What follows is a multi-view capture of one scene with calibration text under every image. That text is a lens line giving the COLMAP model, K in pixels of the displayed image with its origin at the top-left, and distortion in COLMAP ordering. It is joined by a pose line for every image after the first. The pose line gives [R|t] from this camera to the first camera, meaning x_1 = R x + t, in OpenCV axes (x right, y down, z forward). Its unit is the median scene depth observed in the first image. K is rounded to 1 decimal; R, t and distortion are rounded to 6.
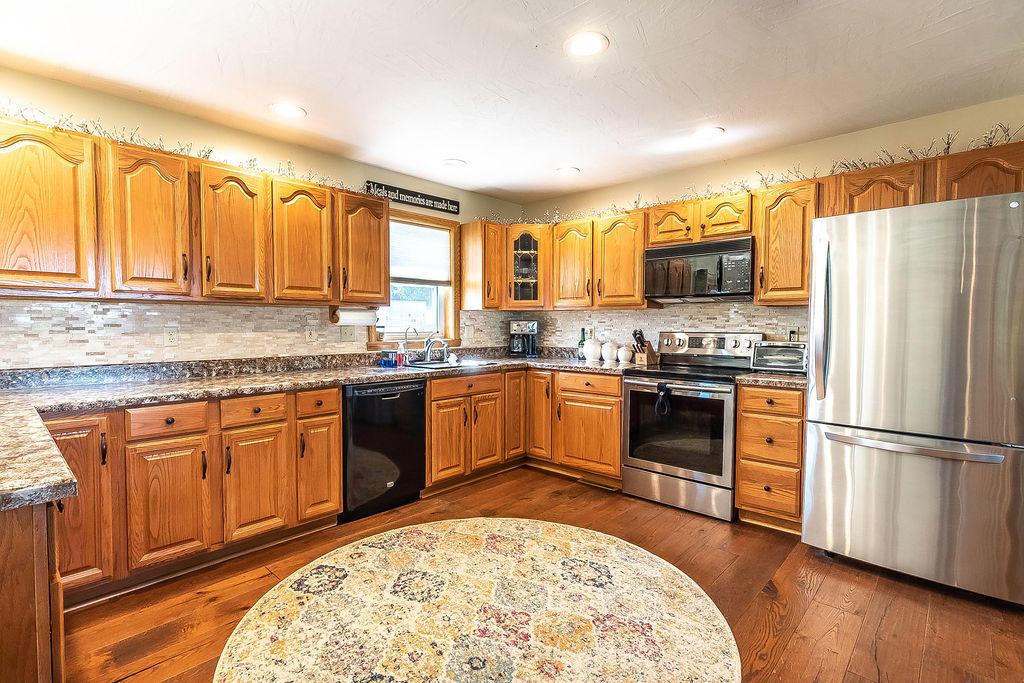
lens RADIAL K [[487.4, 0, 506.8], [0, 487.4, 341.9], [0, 0, 1]] dist [-0.001637, -0.000692]
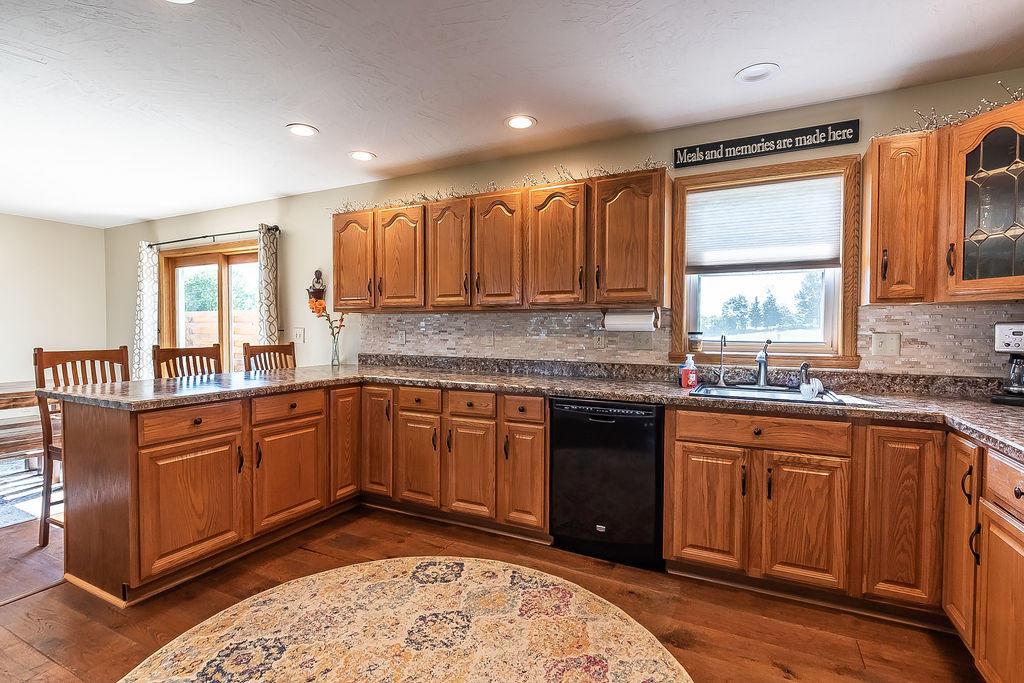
lens RADIAL K [[487.4, 0, 506.8], [0, 487.4, 341.9], [0, 0, 1]] dist [-0.001637, -0.000692]
pose [[0.274281, 0.027093, -0.961268, 0.526676], [-0.039647, 0.999072, 0.016846, -0.024382], [0.960832, 0.033491, 0.275101, 0.674773]]
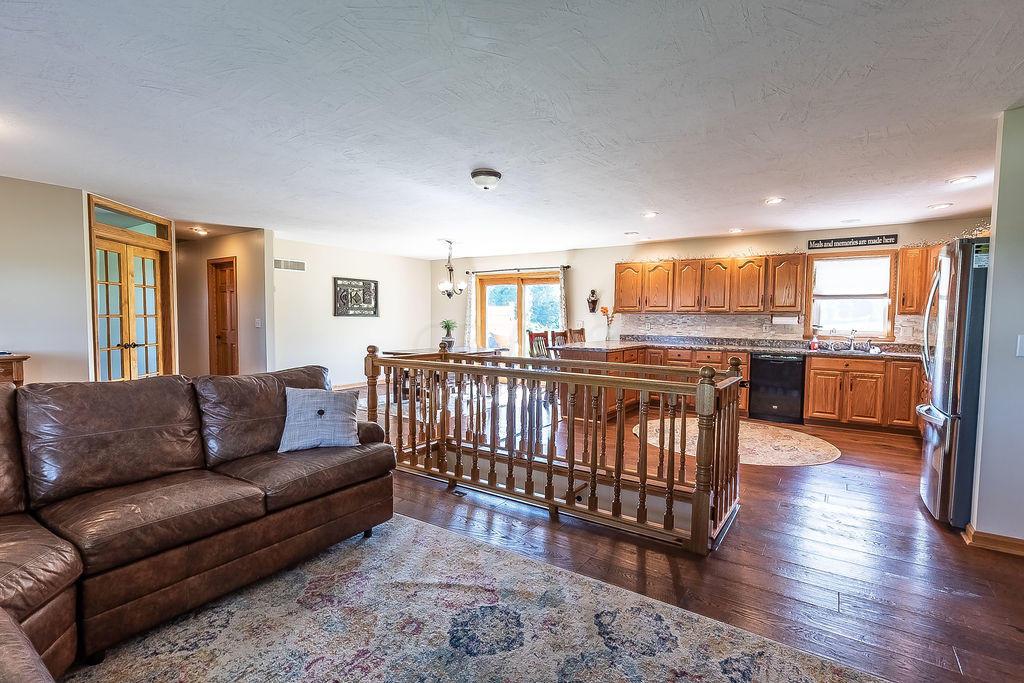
lens RADIAL K [[487.4, 0, 506.8], [0, 487.4, 341.9], [0, 0, 1]] dist [-0.001637, -0.000692]
pose [[0.144910, 0.052752, -0.988038, 1.632946], [-0.046750, 0.997828, 0.046418, -0.005163], [0.988340, 0.039464, 0.147061, -0.372562]]
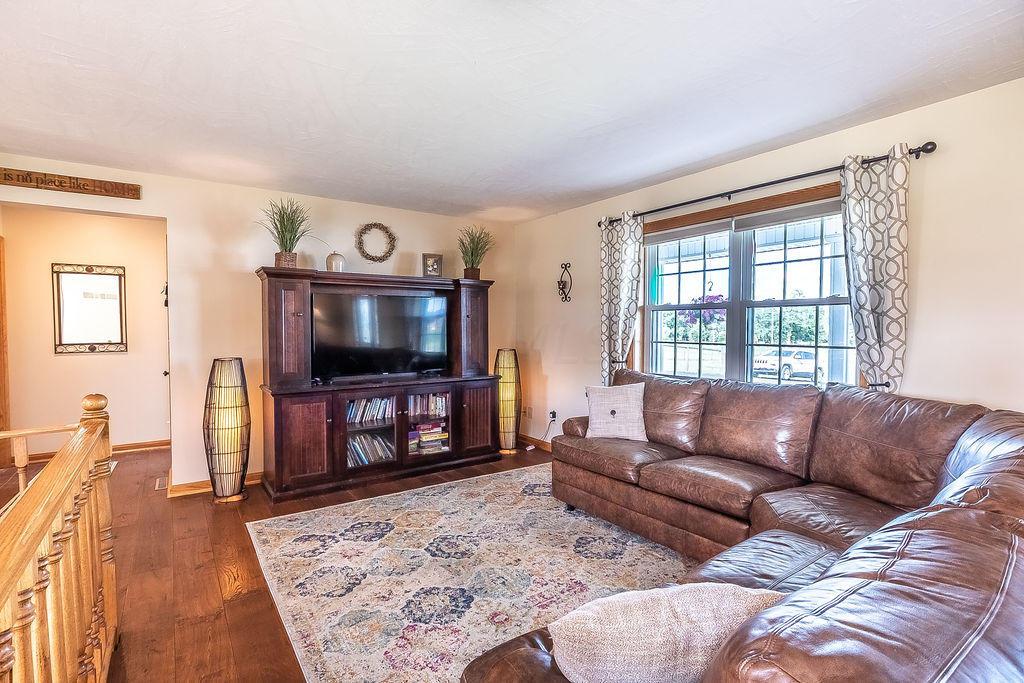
lens RADIAL K [[487.4, 0, 506.8], [0, 487.4, 341.9], [0, 0, 1]] dist [-0.001637, -0.000692]
pose [[0.215560, -0.028790, 0.976066, 0.243057], [0.037721, 0.999065, 0.021138, 0.000183], [-0.975762, 0.032261, 0.216445, -0.573807]]
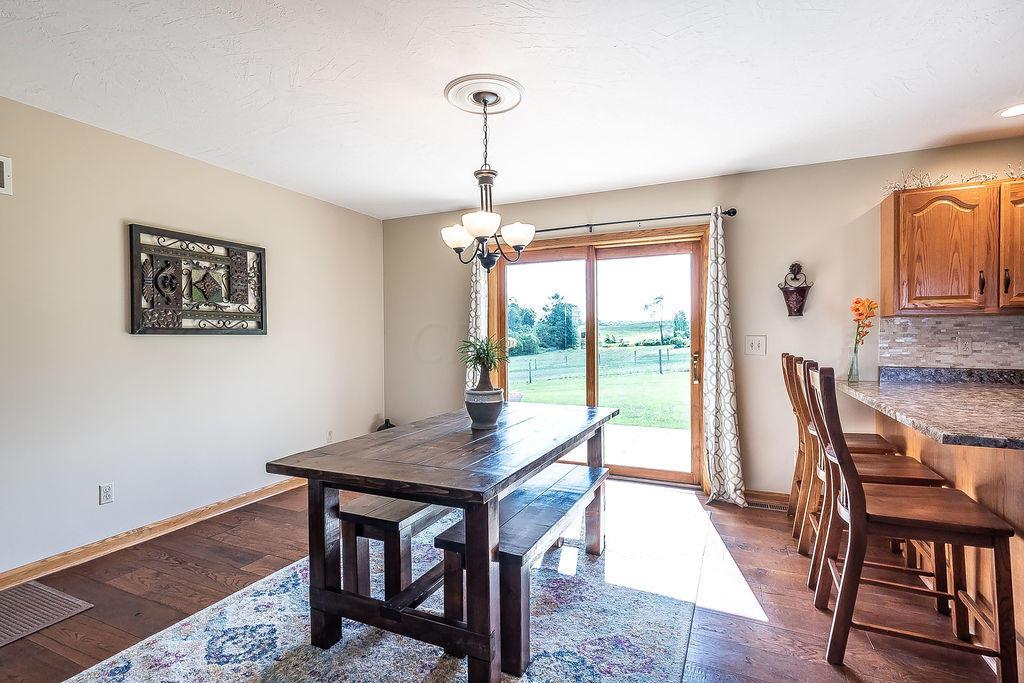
lens RADIAL K [[487.4, 0, 506.8], [0, 487.4, 341.9], [0, 0, 1]] dist [-0.001637, -0.000692]
pose [[0.314243, 0.013492, -0.949247, -0.159946], [-0.029548, 0.999554, 0.004425, 0.013261], [0.948883, 0.026657, 0.314501, -0.537976]]
